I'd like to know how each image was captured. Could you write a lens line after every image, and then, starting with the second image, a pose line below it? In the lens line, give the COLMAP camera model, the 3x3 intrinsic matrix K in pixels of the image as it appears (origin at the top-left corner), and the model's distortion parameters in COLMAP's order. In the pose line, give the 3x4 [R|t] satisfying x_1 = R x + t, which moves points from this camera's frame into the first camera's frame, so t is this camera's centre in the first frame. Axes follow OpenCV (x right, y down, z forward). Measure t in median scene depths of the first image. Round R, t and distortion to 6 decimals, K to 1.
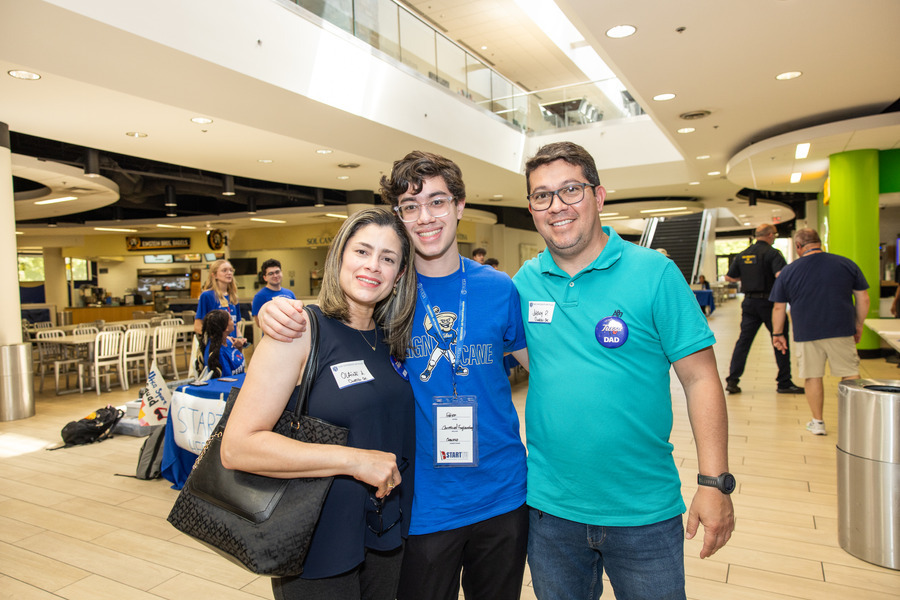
lens RADIAL K [[599.9, 0, 450.0], [0, 599.9, 300.0], [0, 0, 1]] dist [0.002035, -0.000041]
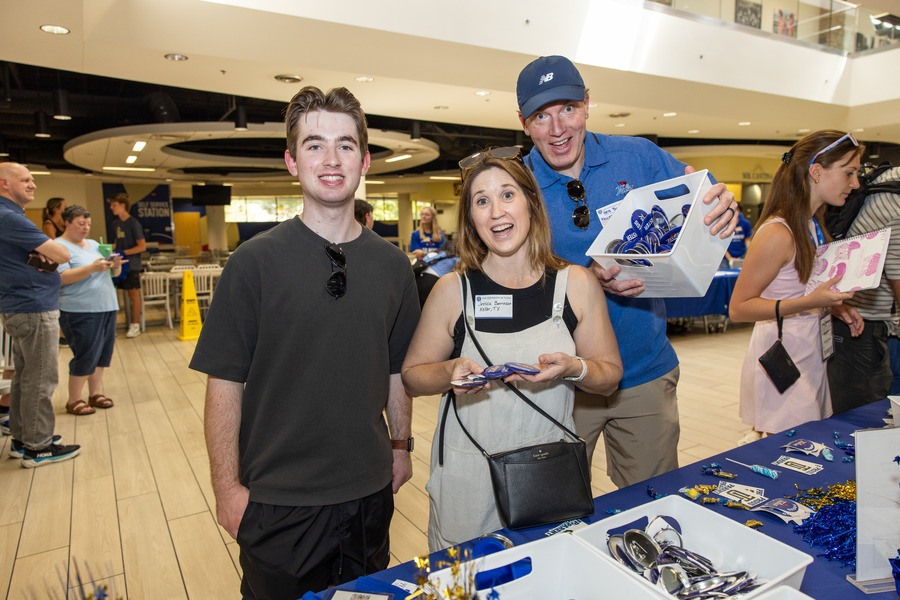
lens RADIAL K [[599.9, 0, 450.0], [0, 599.9, 300.0], [0, 0, 1]] dist [0.002035, -0.000041]
pose [[0.863769, 0.076488, -0.498049, 0.129512], [-0.027904, 0.994156, 0.104284, 0.003589], [0.503115, -0.076180, 0.860856, -0.108419]]
